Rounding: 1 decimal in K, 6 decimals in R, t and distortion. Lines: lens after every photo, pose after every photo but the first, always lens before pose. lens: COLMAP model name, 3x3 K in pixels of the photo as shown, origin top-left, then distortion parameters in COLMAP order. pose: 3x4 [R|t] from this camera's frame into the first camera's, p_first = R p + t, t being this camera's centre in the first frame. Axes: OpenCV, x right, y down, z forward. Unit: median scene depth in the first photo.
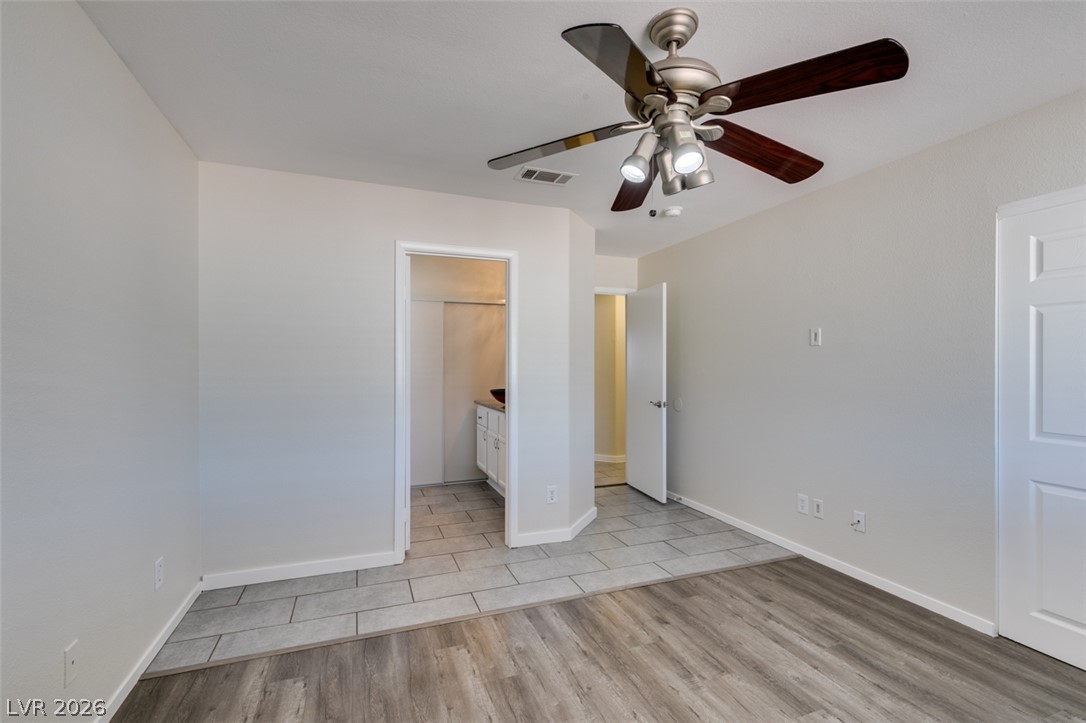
lens RADIAL K [[490.2, 0, 542.3], [0, 490.2, 365.6], [0, 0, 1]] dist [0.002079, -0.000476]
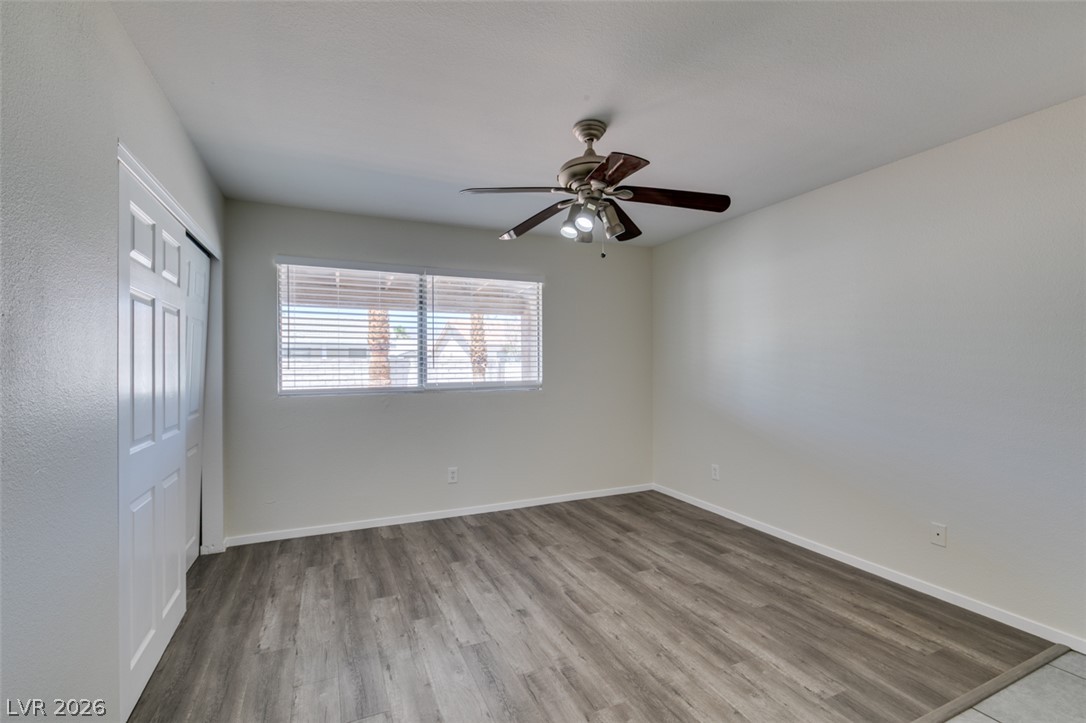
lens RADIAL K [[490.2, 0, 542.3], [0, 490.2, 365.6], [0, 0, 1]] dist [0.002079, -0.000476]
pose [[-0.998200, 0.001046, -0.059959, 0.380975], [0.000933, 0.999998, 0.001902, 0.005338], [0.059961, 0.001843, -0.998199, 1.880761]]
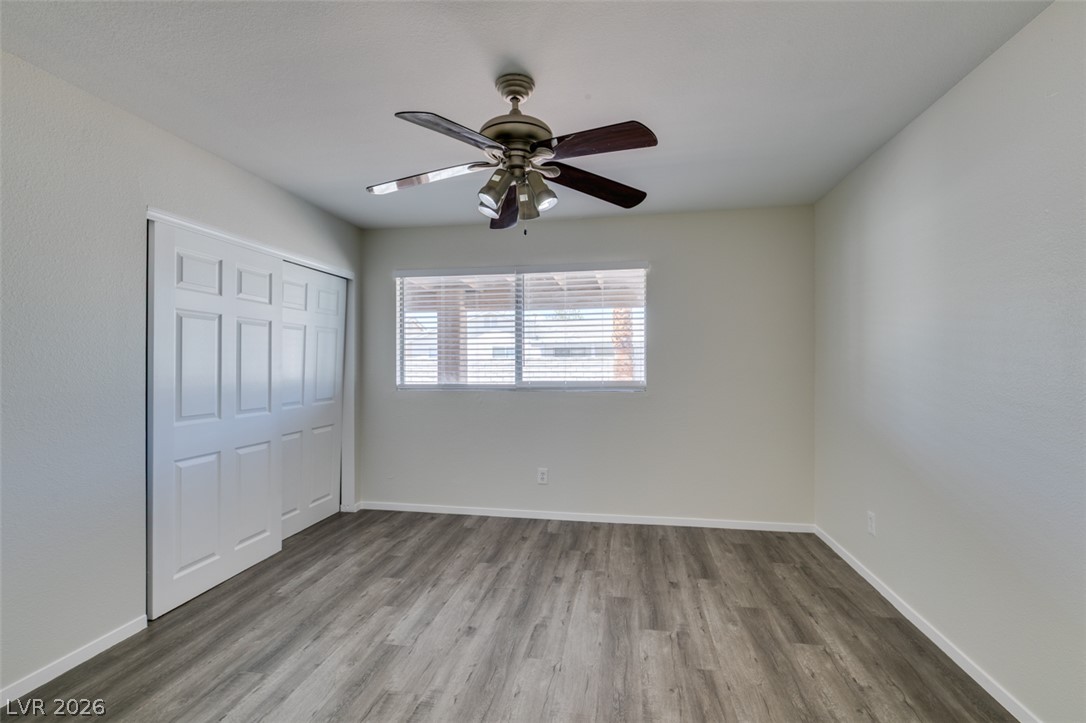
lens RADIAL K [[491.3, 0, 537.1], [0, 491.3, 365.4], [0, 0, 1]] dist [0.001370, -0.000144]
pose [[-0.855795, -0.003556, 0.517304, -0.326050], [-0.000040, 0.999977, 0.006807, 0.001546], [-0.517316, 0.005805, -0.855775, 1.564586]]
